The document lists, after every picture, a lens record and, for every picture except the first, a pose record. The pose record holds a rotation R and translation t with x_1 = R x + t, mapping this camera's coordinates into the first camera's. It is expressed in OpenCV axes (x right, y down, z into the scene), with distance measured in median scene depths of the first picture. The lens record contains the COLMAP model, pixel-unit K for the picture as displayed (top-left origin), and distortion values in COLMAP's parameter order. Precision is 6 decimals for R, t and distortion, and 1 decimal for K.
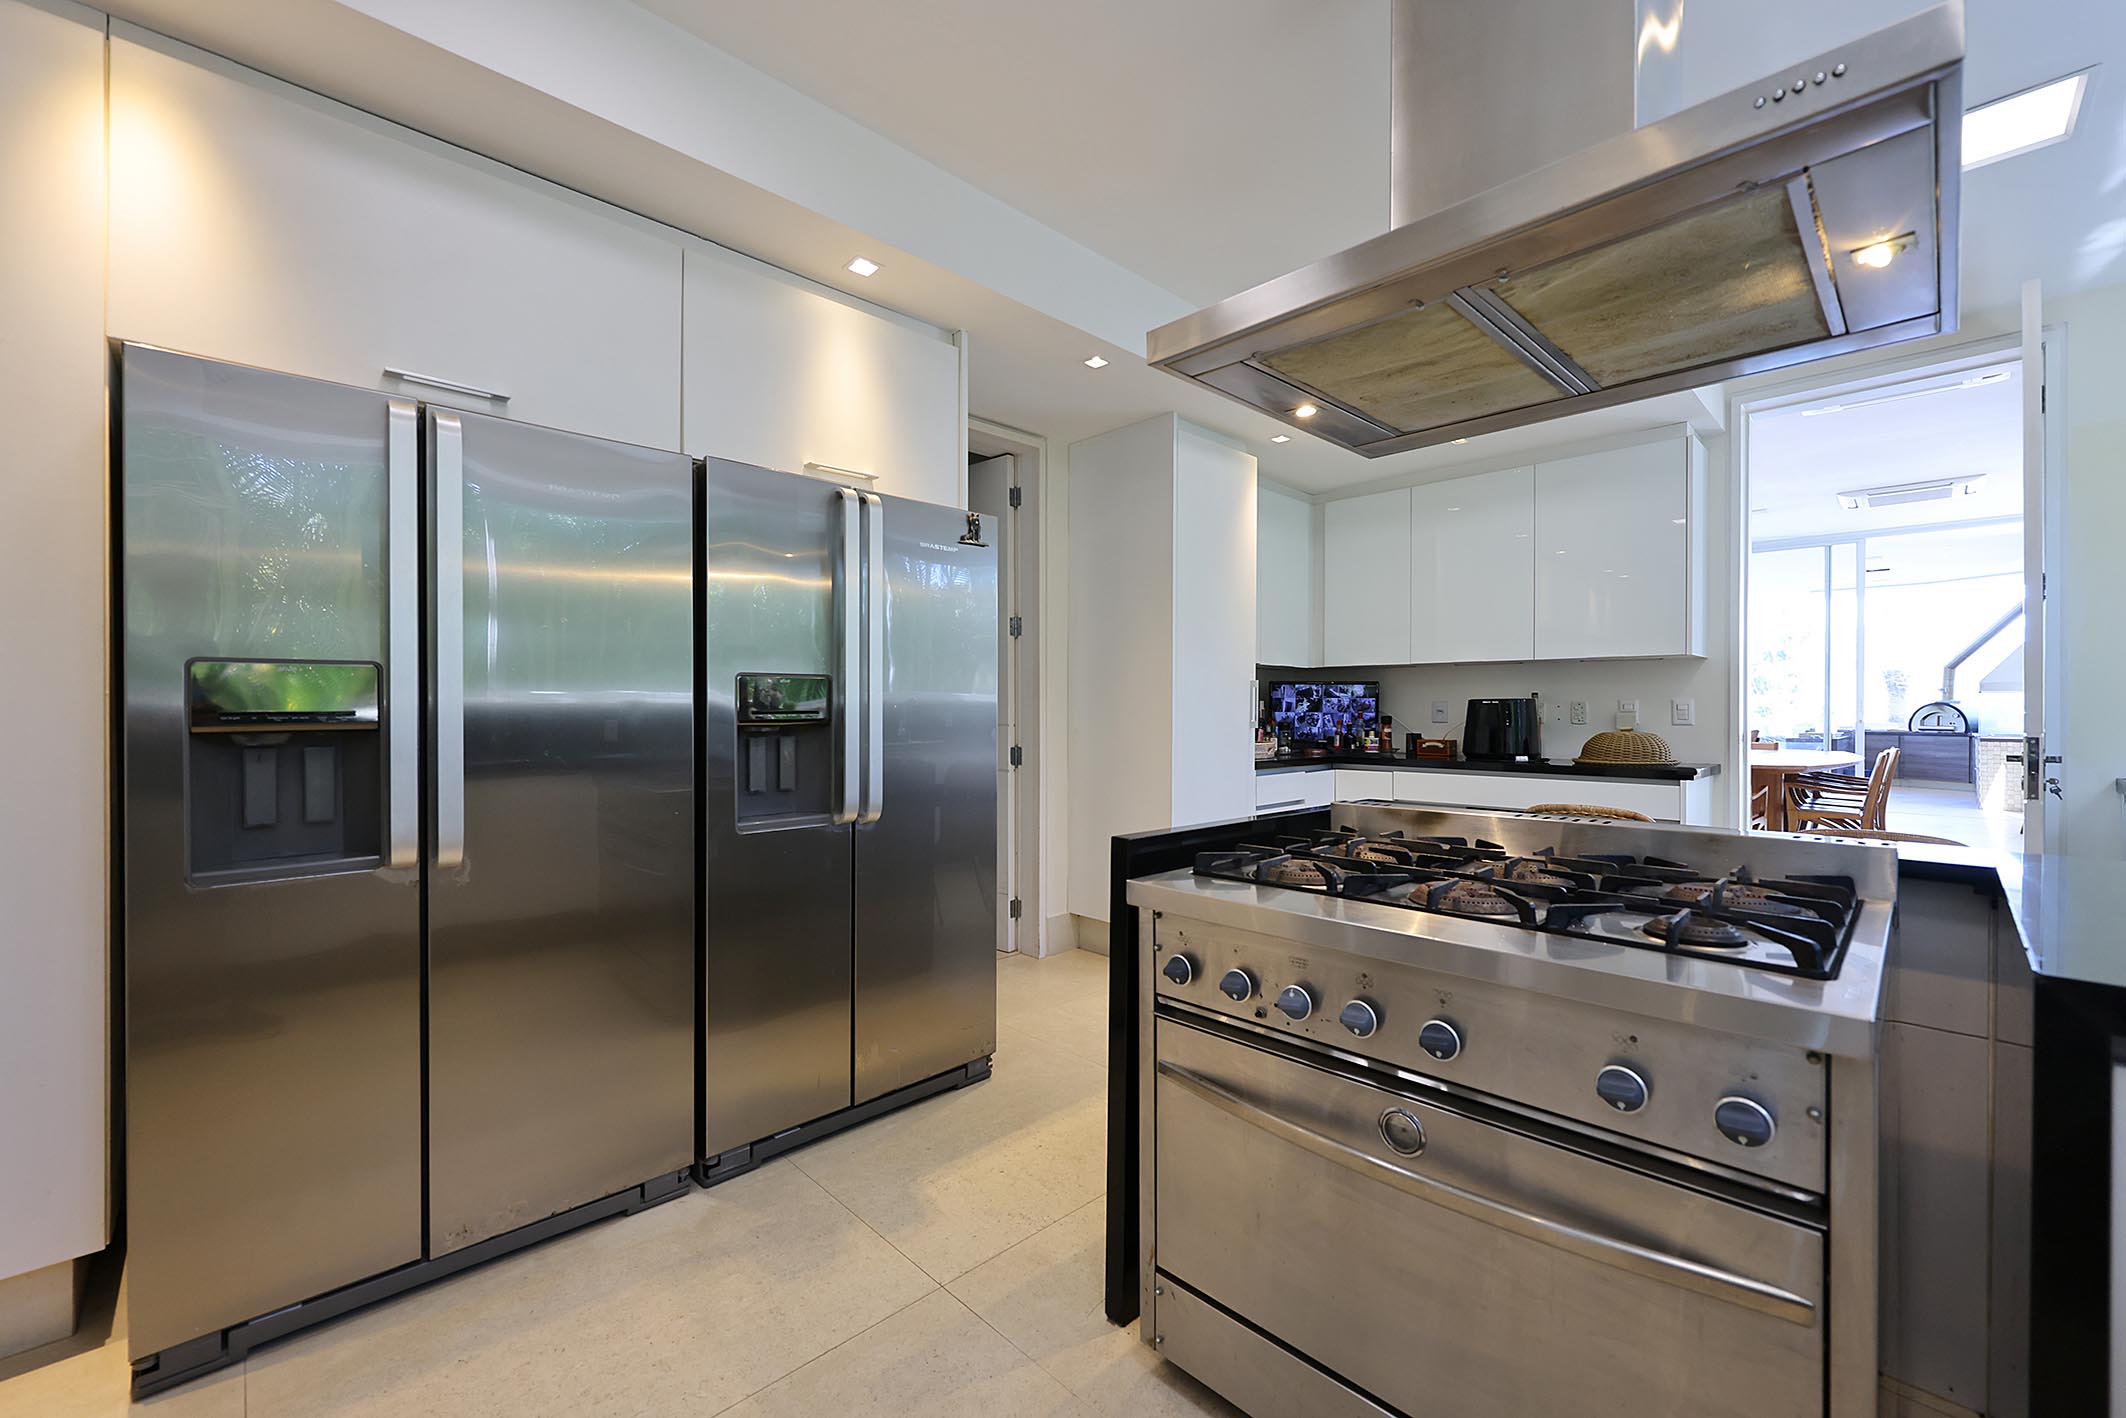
lens RADIAL K [[859.7, 0, 1051.9], [0, 859.7, 707.7], [0, 0, 1]] dist [-0.001162, -0.000399]
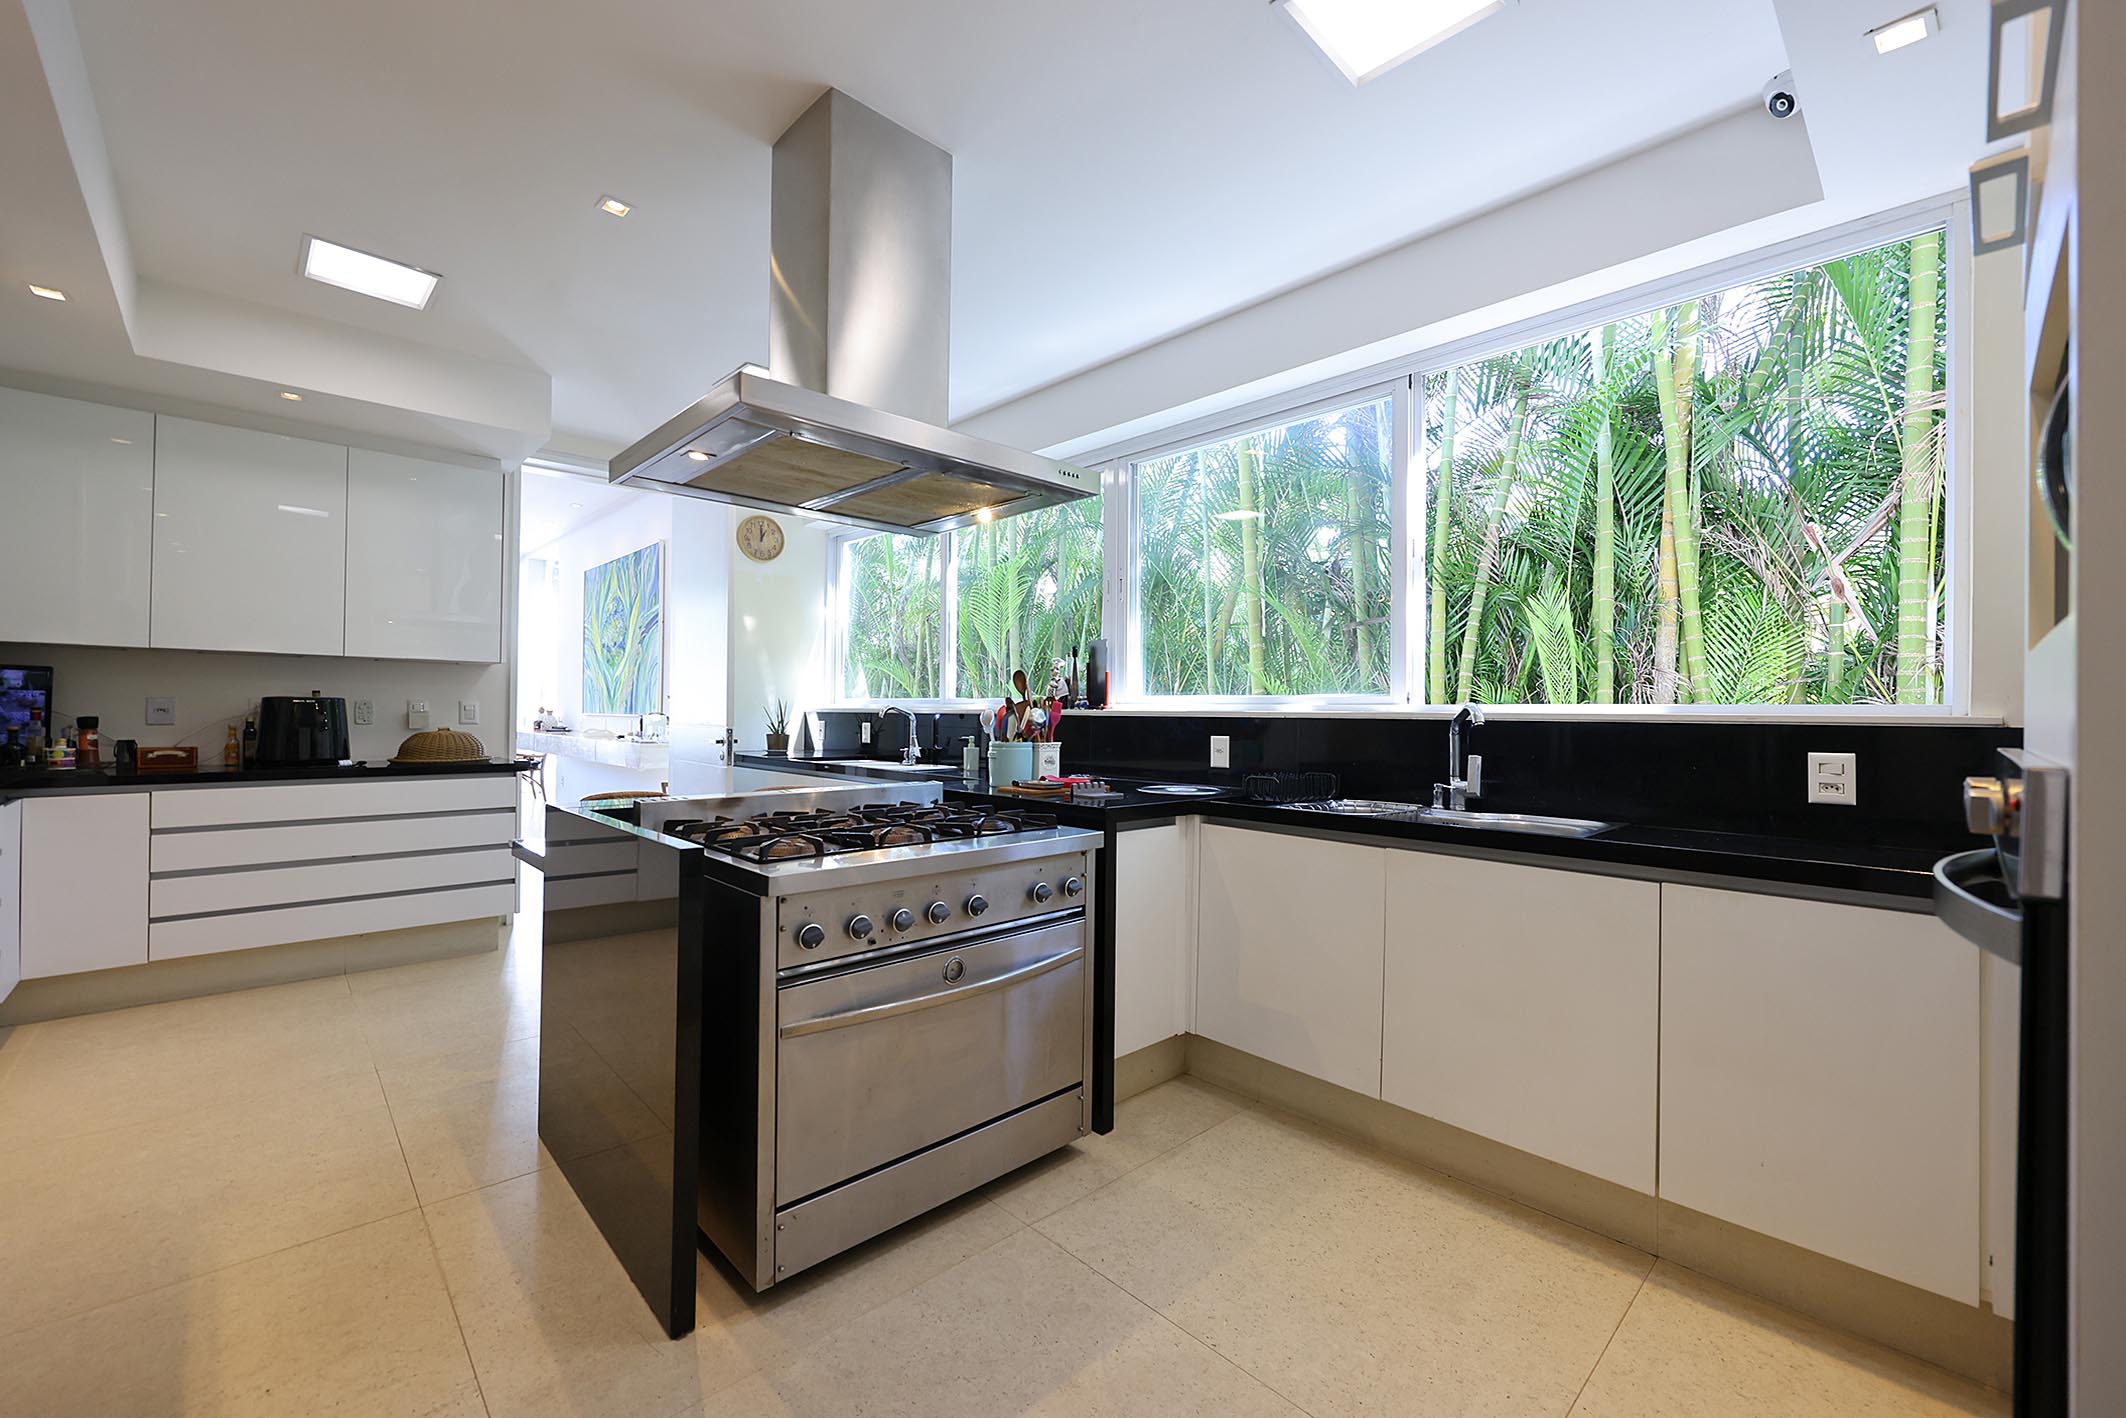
lens RADIAL K [[859.7, 0, 1051.9], [0, 859.7, 709.4], [0, 0, 1]] dist [-0.001162, -0.000399]
pose [[0.005129, 0.000223, 0.999987, -0.378602], [-0.011717, 0.999931, -0.000163, -0.006756], [-0.999918, -0.011716, 0.005131, 0.236156]]
